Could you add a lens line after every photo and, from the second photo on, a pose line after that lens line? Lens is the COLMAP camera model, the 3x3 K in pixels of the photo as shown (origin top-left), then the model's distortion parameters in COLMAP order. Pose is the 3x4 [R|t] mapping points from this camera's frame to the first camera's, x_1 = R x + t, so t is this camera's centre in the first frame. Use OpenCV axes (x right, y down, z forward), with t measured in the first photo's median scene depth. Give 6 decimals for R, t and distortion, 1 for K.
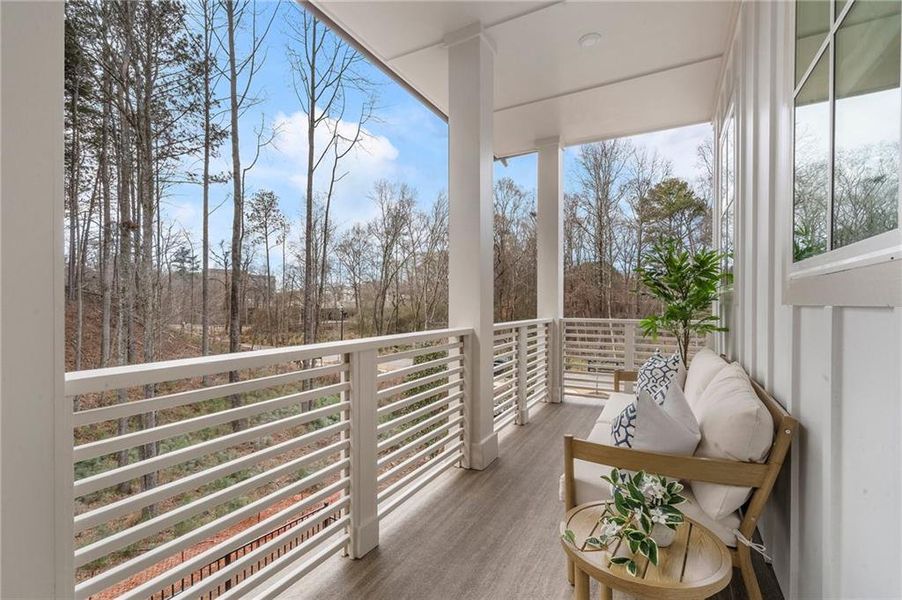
lens RADIAL K [[405.9, 0, 449.5], [0, 405.9, 307.0], [0, 0, 1]] dist [-0.001996, 0.000338]
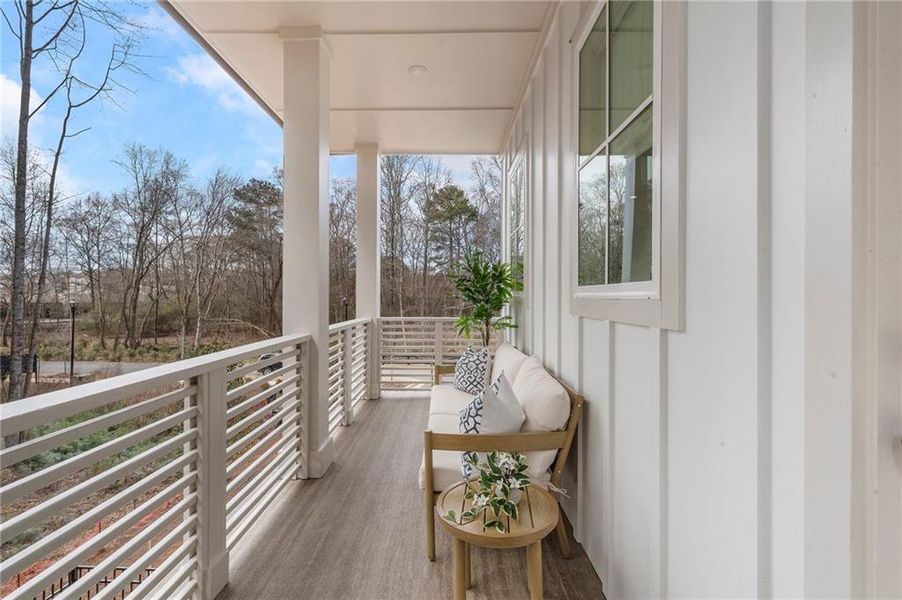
lens RADIAL K [[413.3, 0, 443.2], [0, 413.3, 297.3], [0, 0, 1]] dist [-0.002841, 0.000266]
pose [[0.884959, -0.000129, 0.465669, -0.116427], [0.002674, 0.999985, -0.004804, -0.029786], [-0.465662, 0.005497, 0.884946, -0.029846]]
